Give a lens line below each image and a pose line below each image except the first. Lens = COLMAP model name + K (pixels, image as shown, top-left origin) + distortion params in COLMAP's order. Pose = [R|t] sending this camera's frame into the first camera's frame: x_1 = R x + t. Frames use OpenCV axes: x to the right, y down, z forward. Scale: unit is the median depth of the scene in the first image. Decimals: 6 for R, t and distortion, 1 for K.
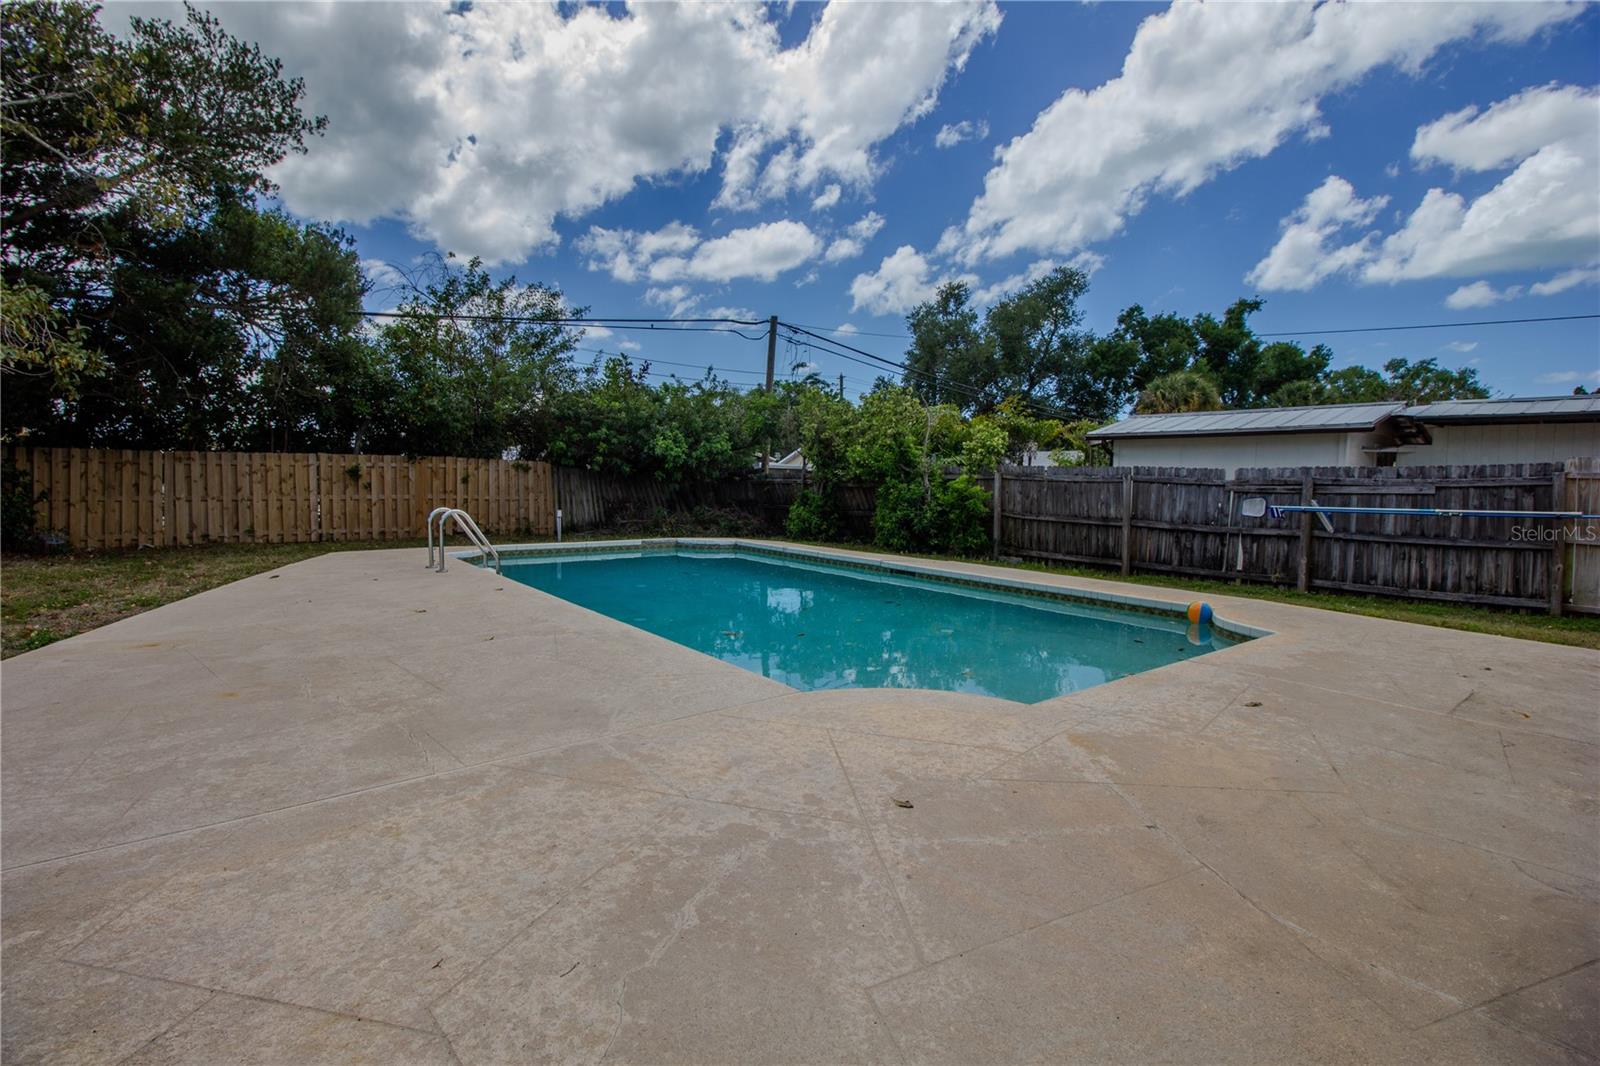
lens RADIAL K [[738.0, 0, 792.7], [0, 738.0, 513.8], [0, 0, 1]] dist [0.001942, -0.012908]
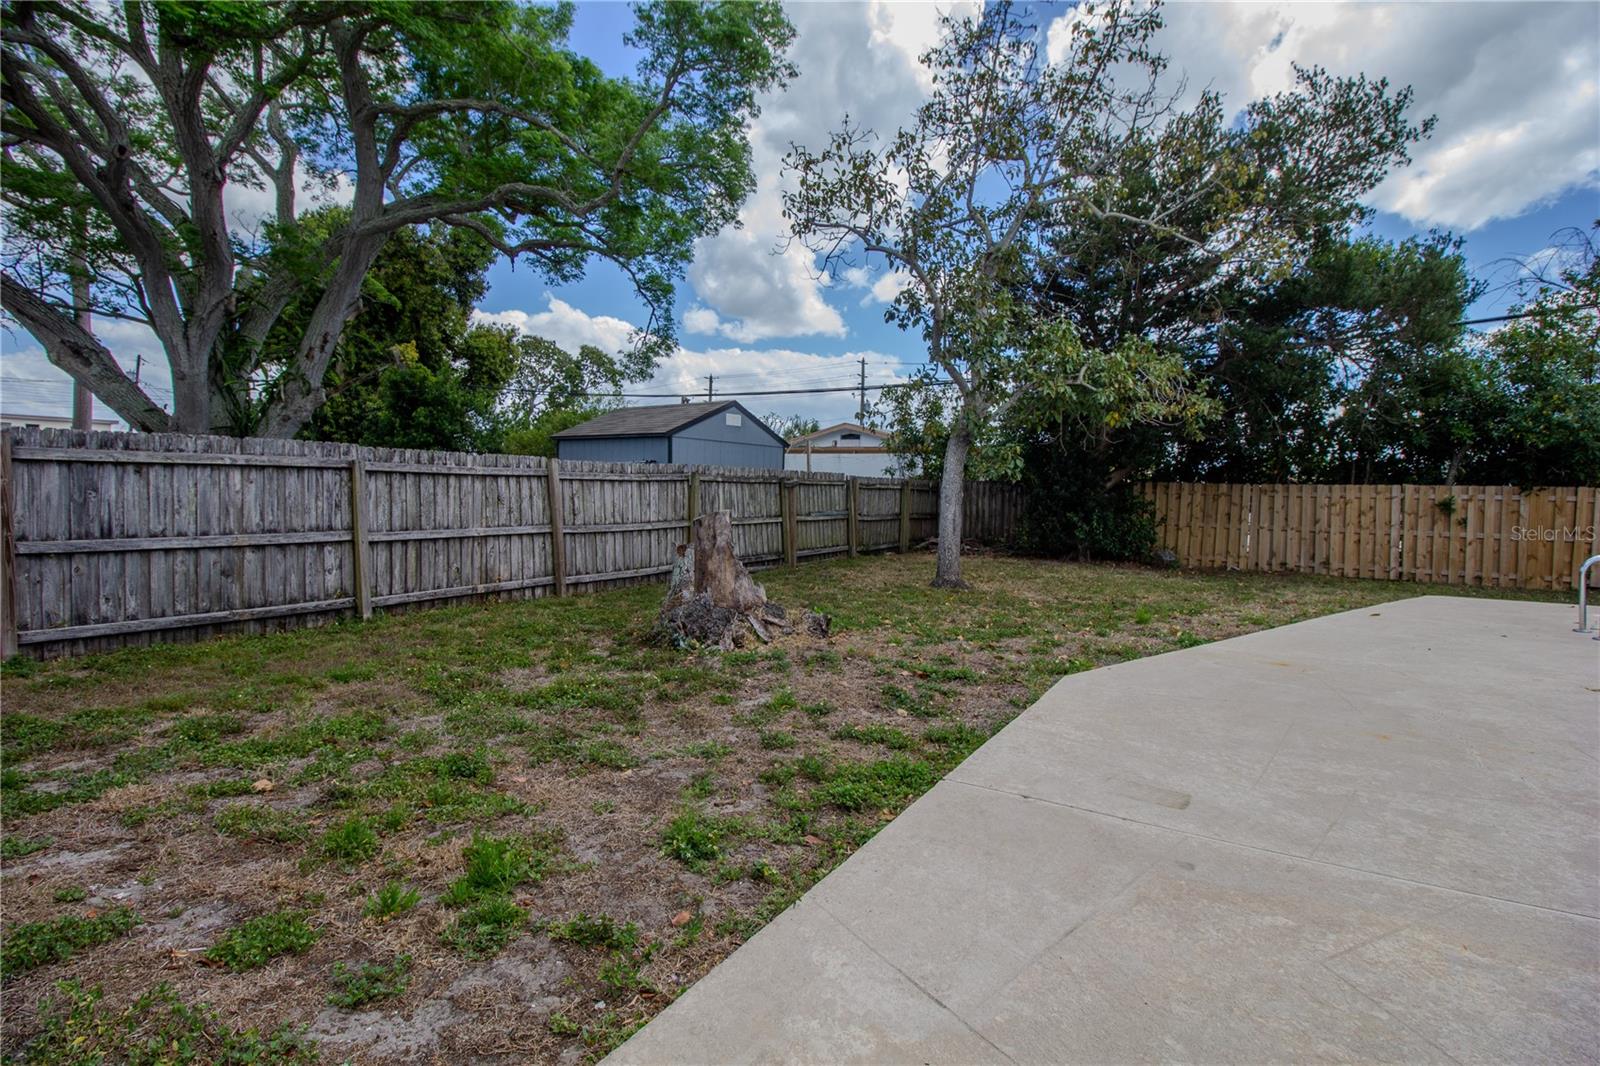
lens RADIAL K [[737.3, 0, 797.0], [0, 737.3, 518.4], [0, 0, 1]] dist [-0.002243, -0.012806]
pose [[0.336197, 0.028933, -0.941347, -0.040919], [-0.063501, 0.997950, 0.007994, 0.000766], [0.939648, 0.057089, 0.337345, -0.017752]]
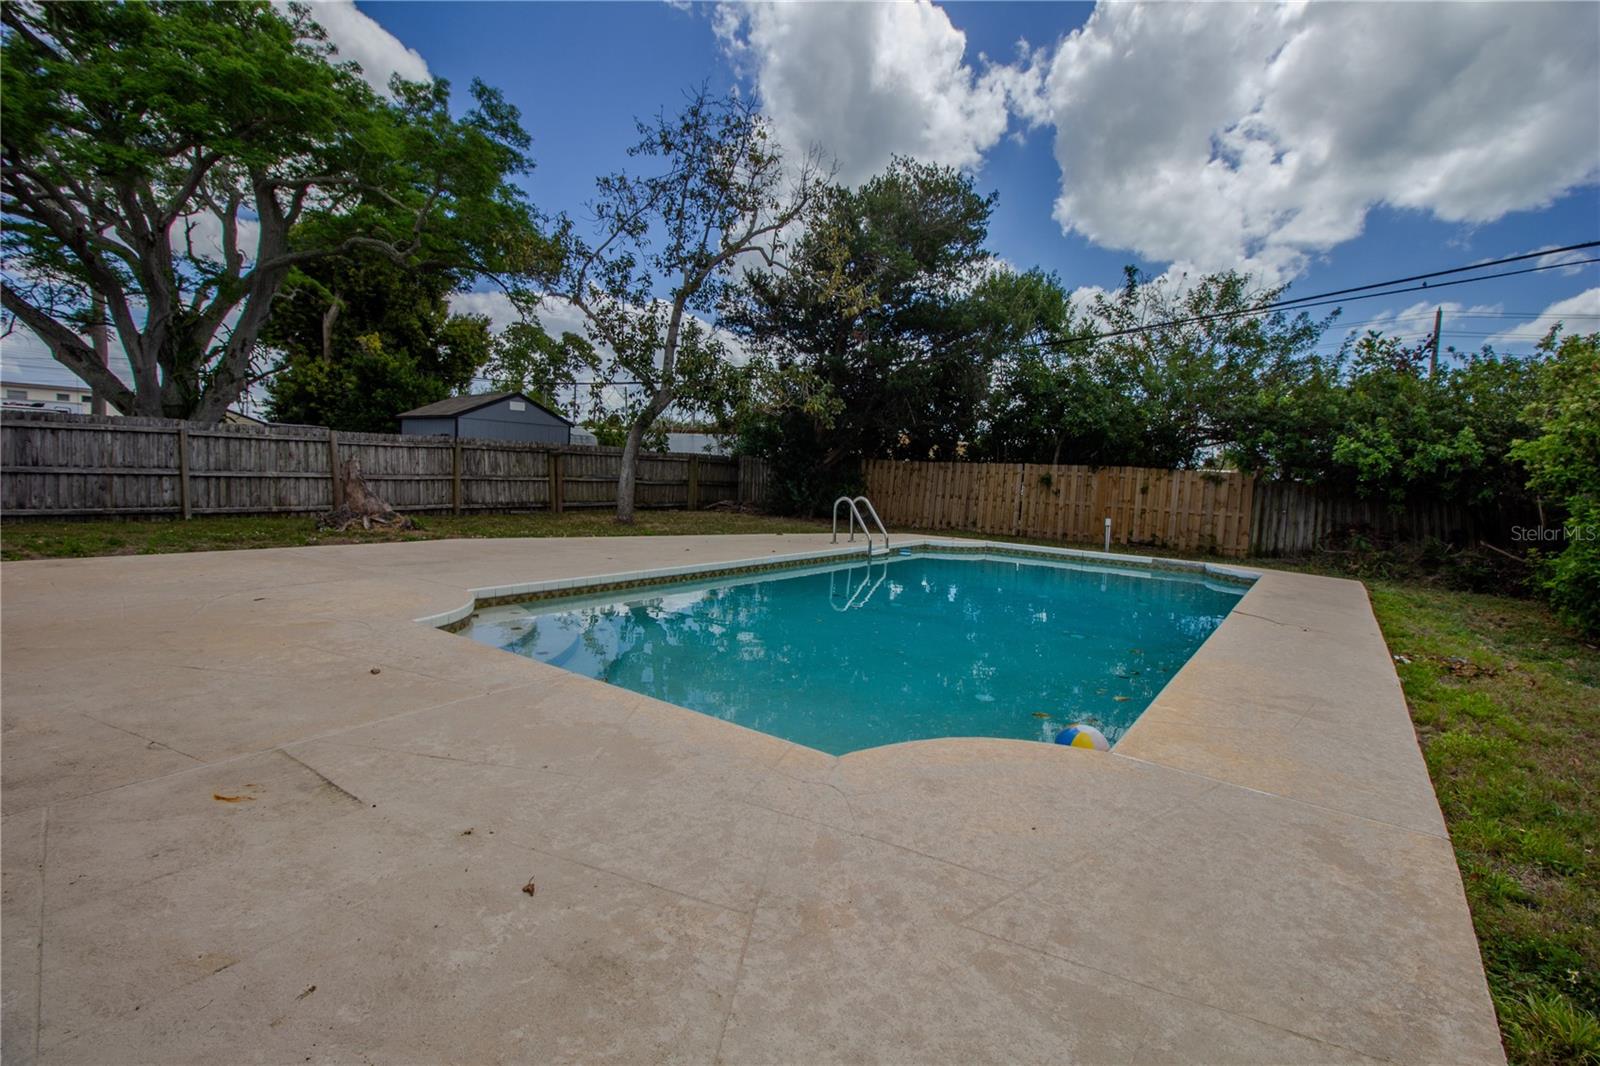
lens RADIAL K [[737.3, 0, 797.0], [0, 737.3, 518.4], [0, 0, 1]] dist [-0.002243, -0.012806]
pose [[0.284256, 0.059935, -0.956873, 0.444403], [-0.086572, 0.995572, 0.036642, -0.004860], [0.954832, 0.072422, 0.288186, 0.327971]]
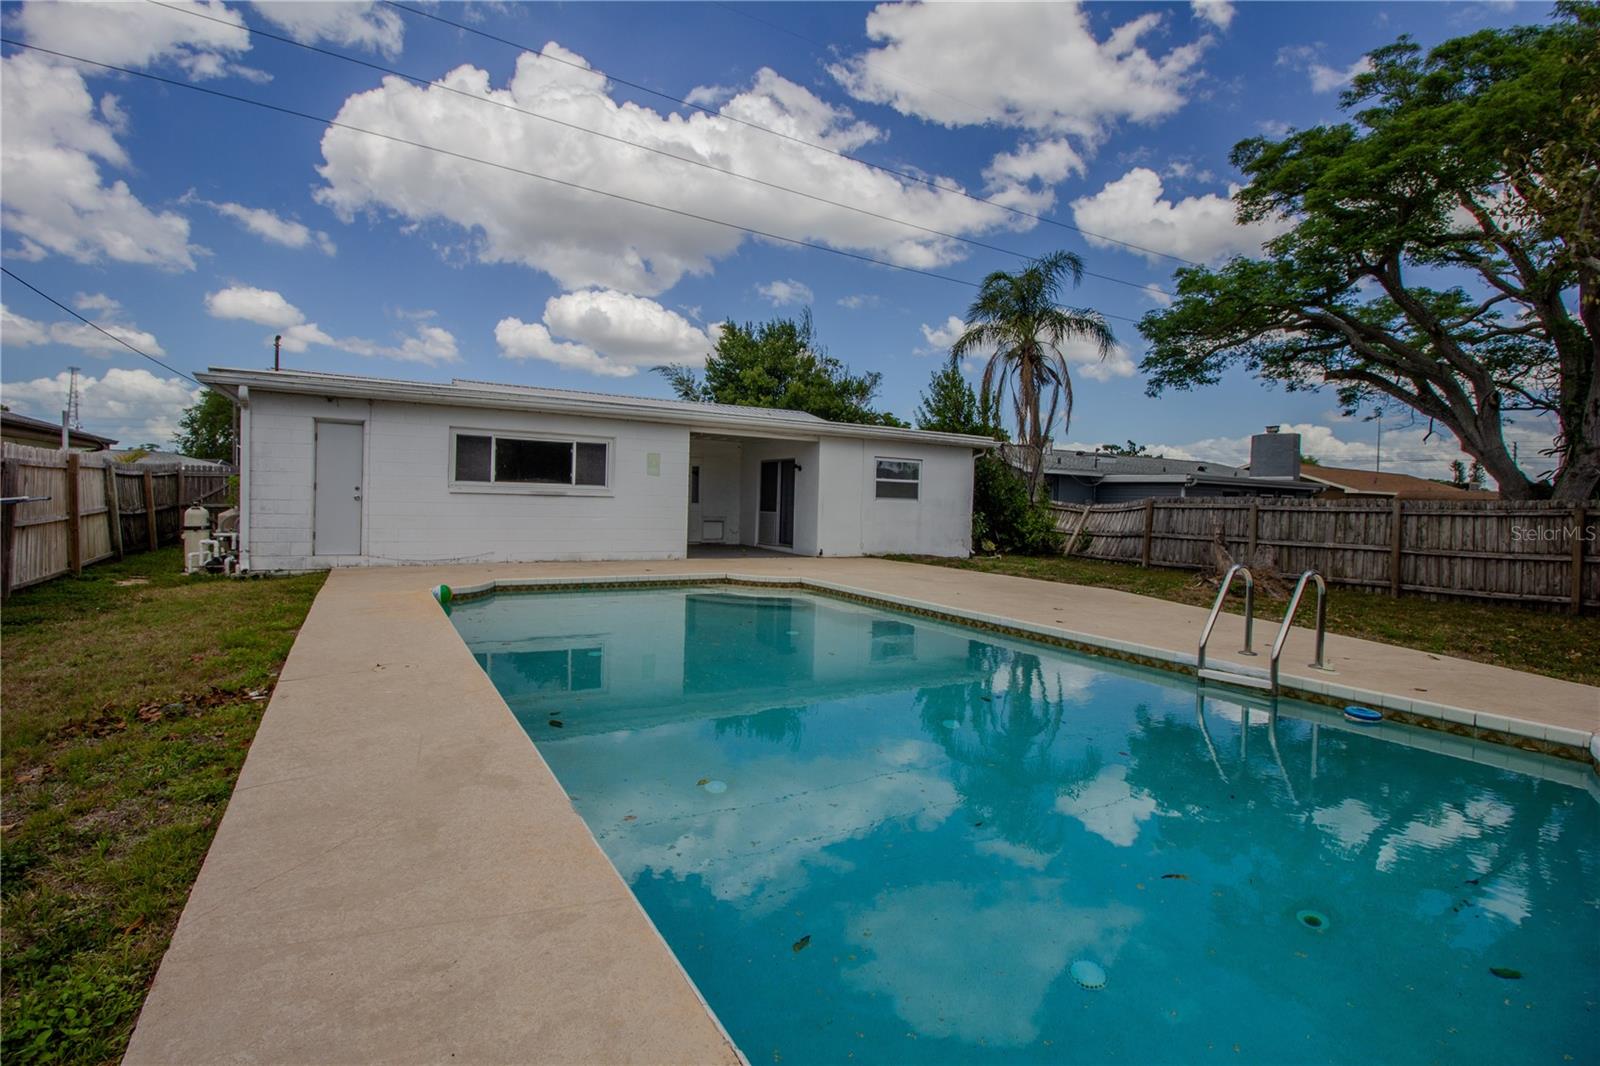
lens RADIAL K [[737.3, 0, 797.0], [0, 737.3, 518.4], [0, 0, 1]] dist [-0.002243, -0.012806]
pose [[-0.991423, -0.047255, 0.121852, -0.087300], [-0.038834, 0.996749, 0.070586, -0.046060], [-0.124791, 0.065249, -0.990035, 1.015799]]
